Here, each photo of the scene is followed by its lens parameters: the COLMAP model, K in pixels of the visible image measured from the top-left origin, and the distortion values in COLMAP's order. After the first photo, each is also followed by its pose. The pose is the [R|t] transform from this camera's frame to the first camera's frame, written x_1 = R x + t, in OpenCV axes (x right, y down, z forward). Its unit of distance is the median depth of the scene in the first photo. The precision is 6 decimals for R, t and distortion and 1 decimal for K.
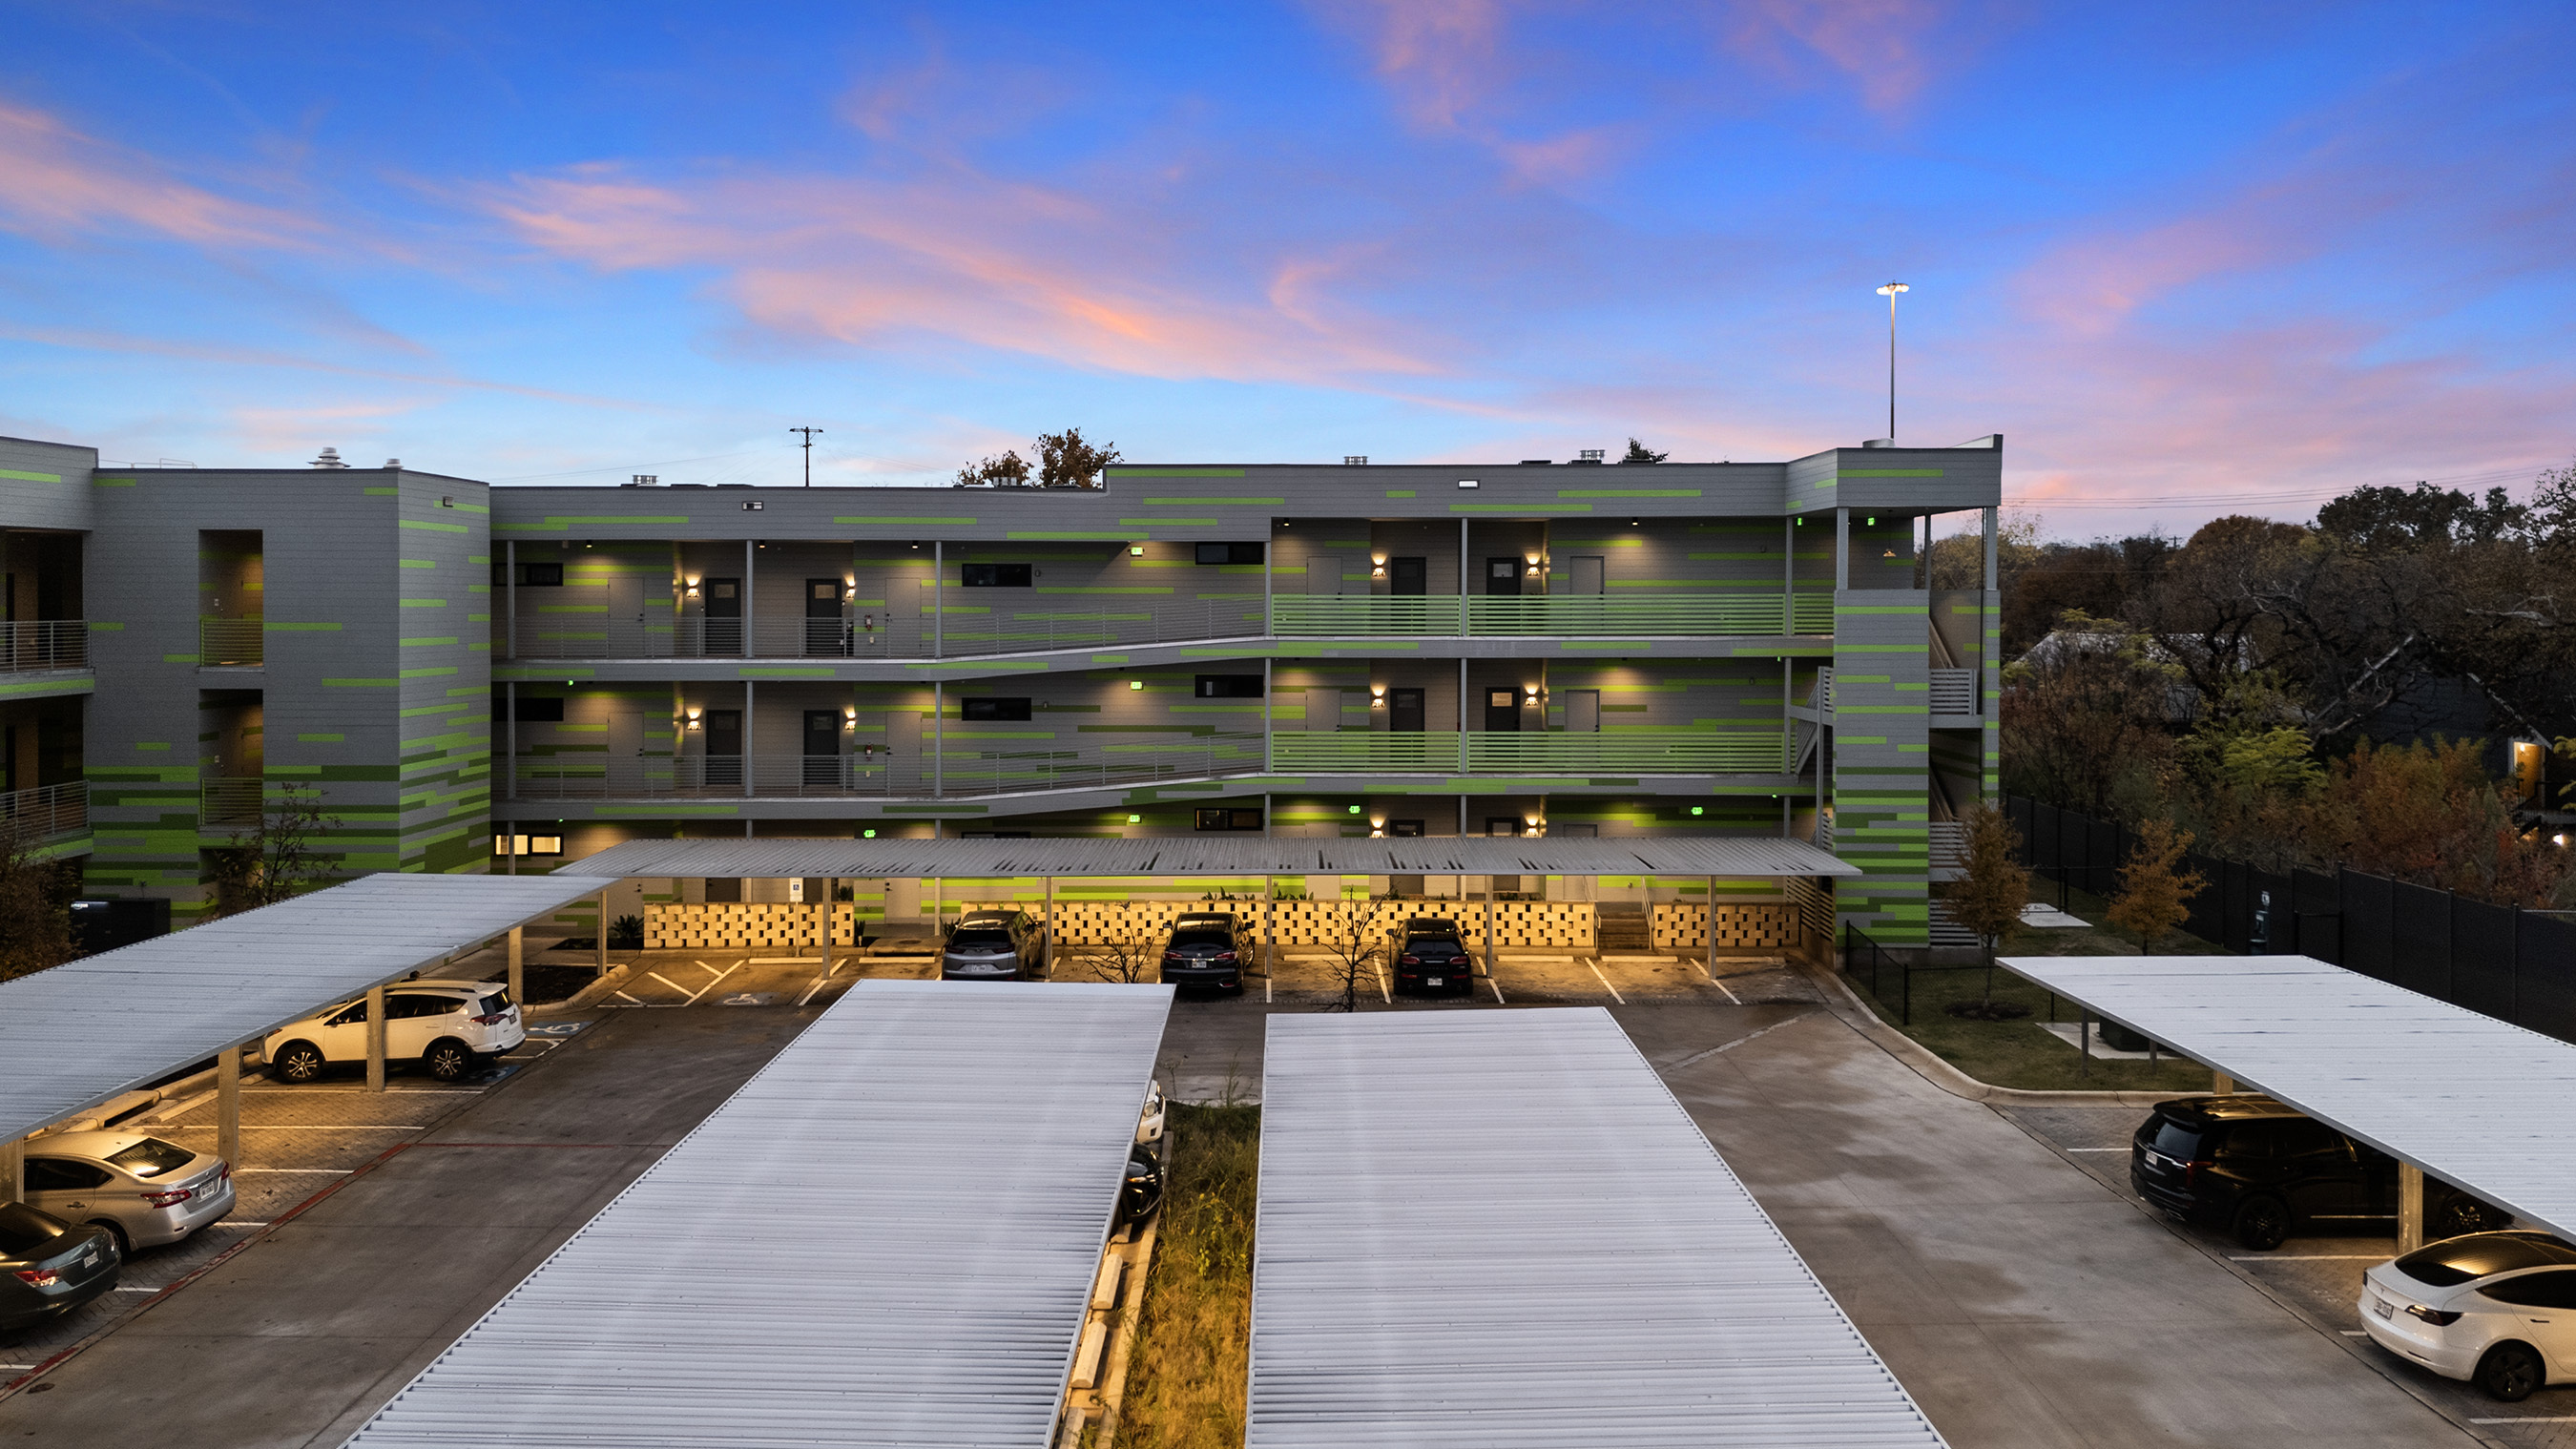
lens RADIAL K [[1965.5, 0, 1289.2], [0, 1965.5, 704.9], [0, 0, 1]] dist [0.031171, 0.004731]
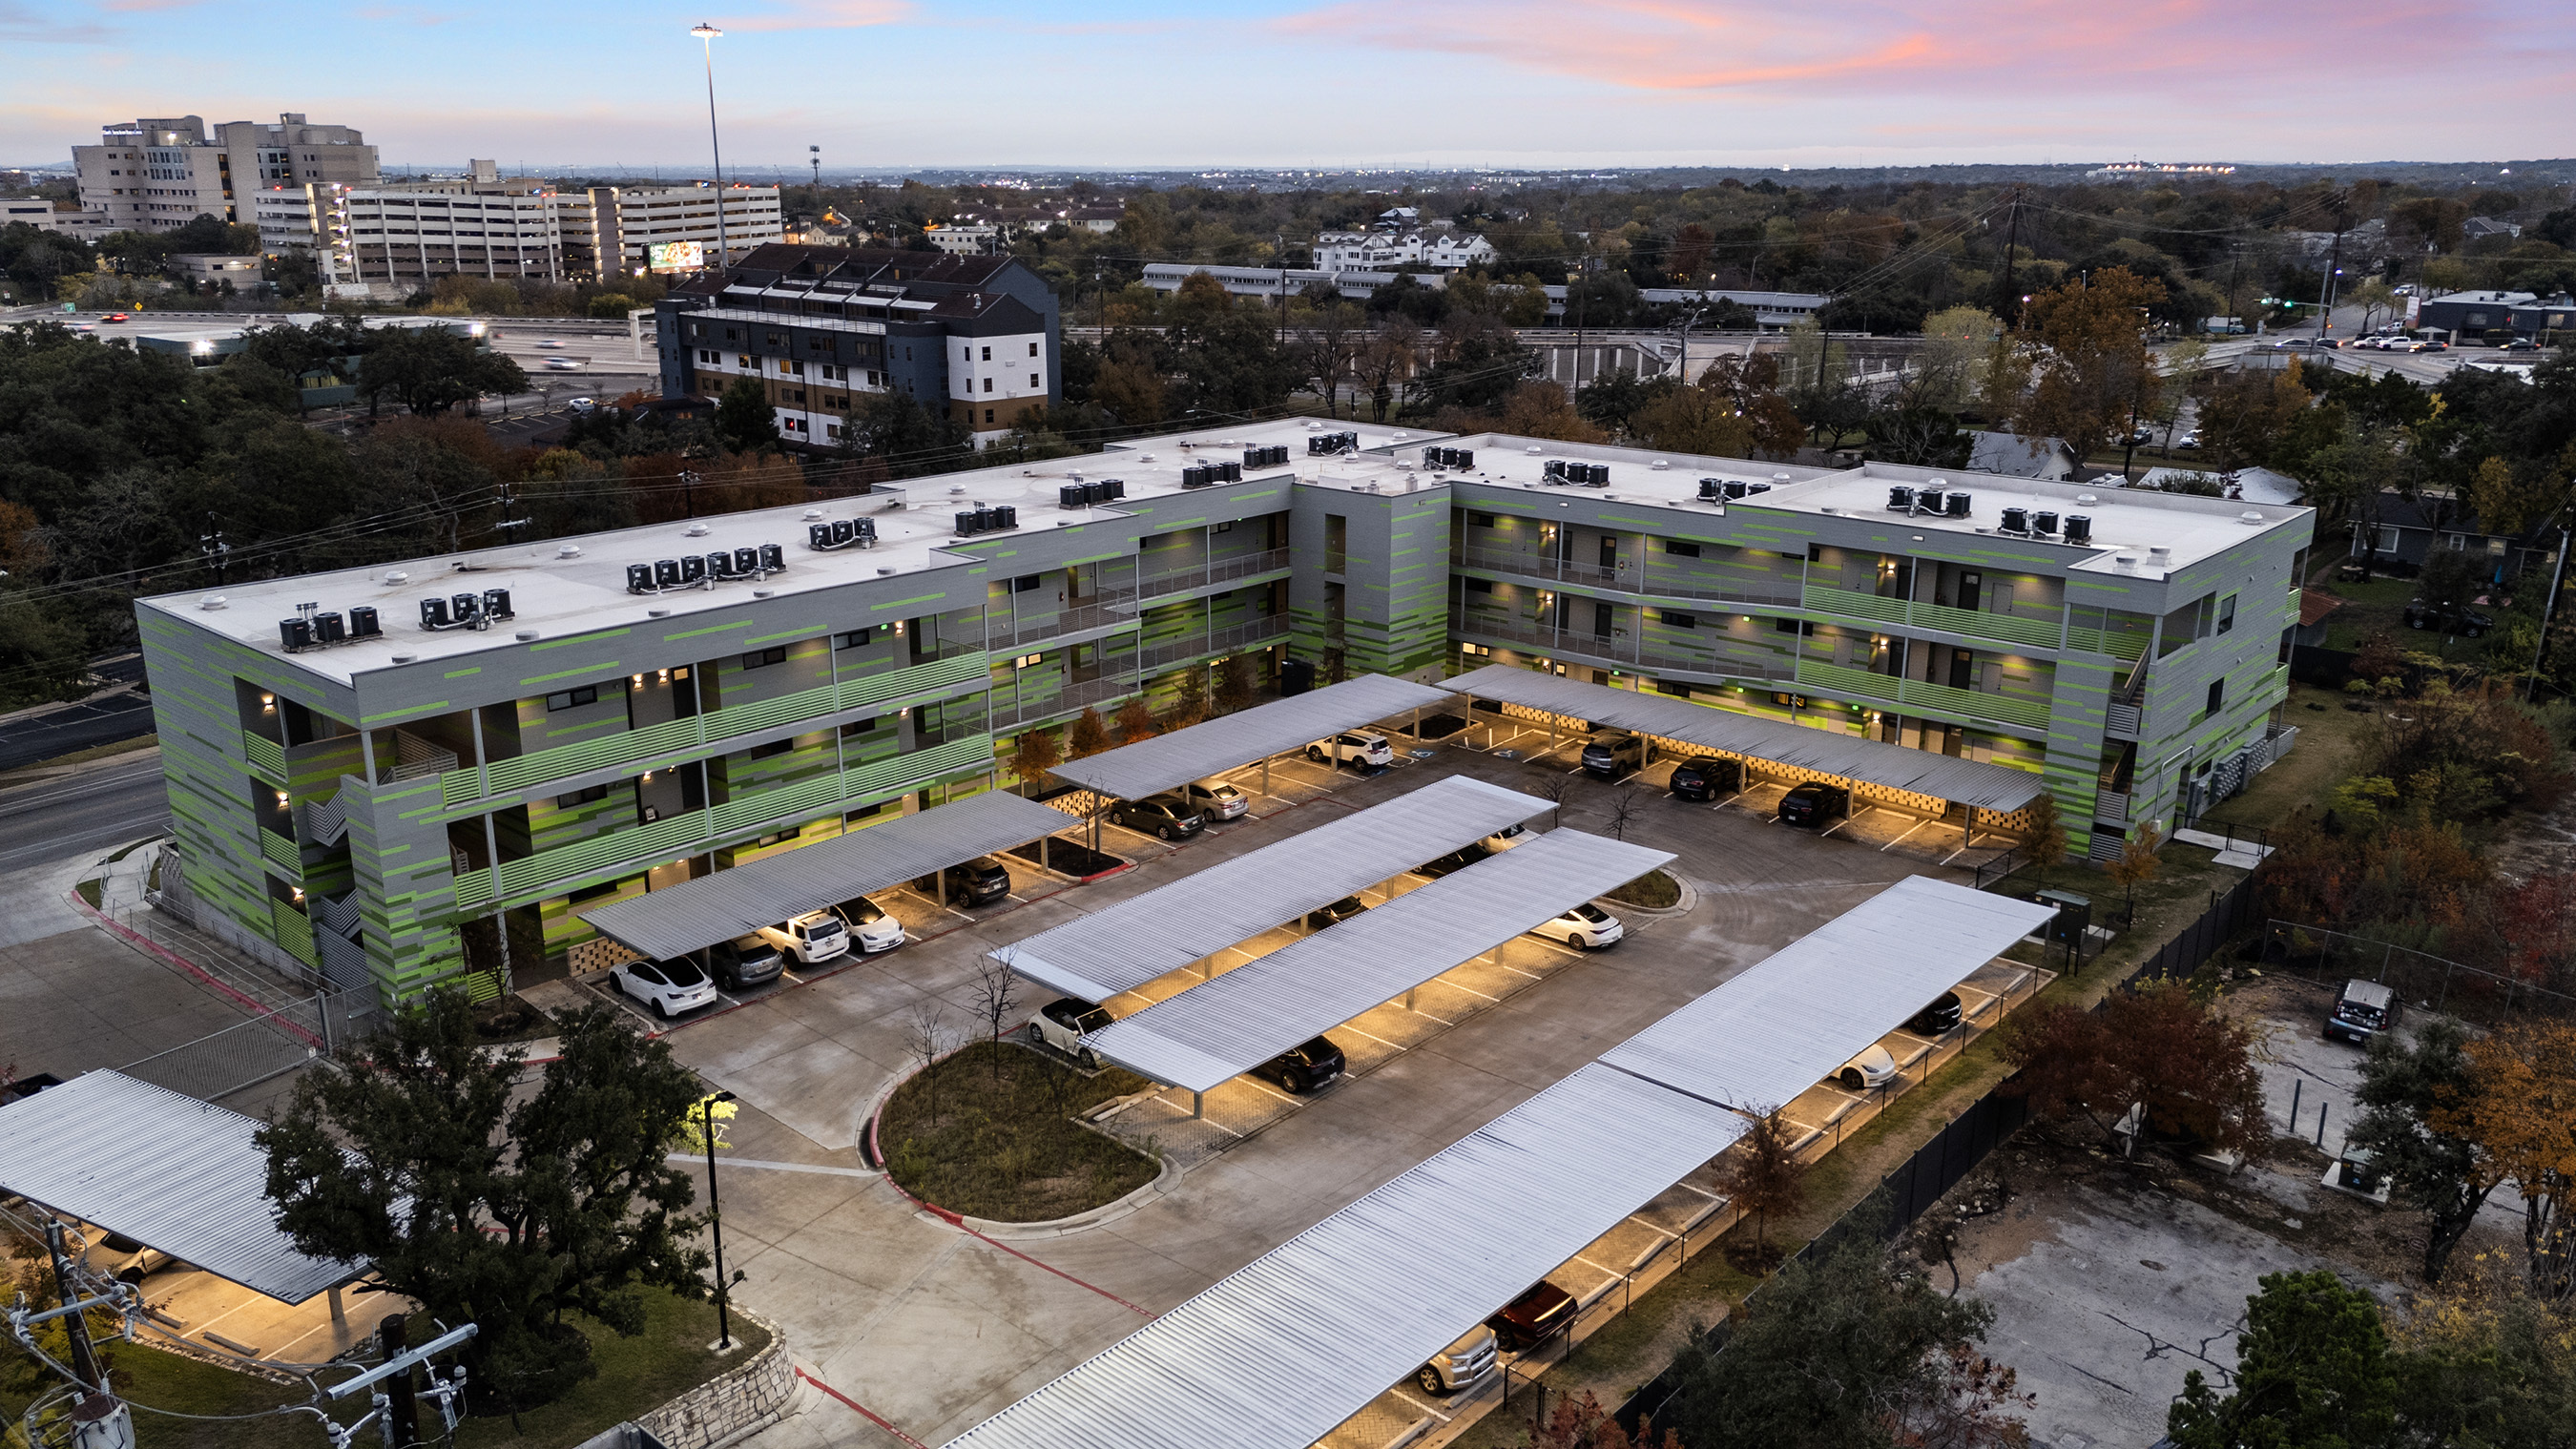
lens RADIAL K [[1965.5, 0, 1290.2], [0, 1965.5, 722.9], [0, 0, 1]] dist [0.031171, 0.004731]
pose [[0.741250, 0.193459, -0.642746, 0.916838], [-0.039490, 0.968476, 0.245957, -0.400068], [0.670067, -0.156934, 0.725522, -0.722822]]
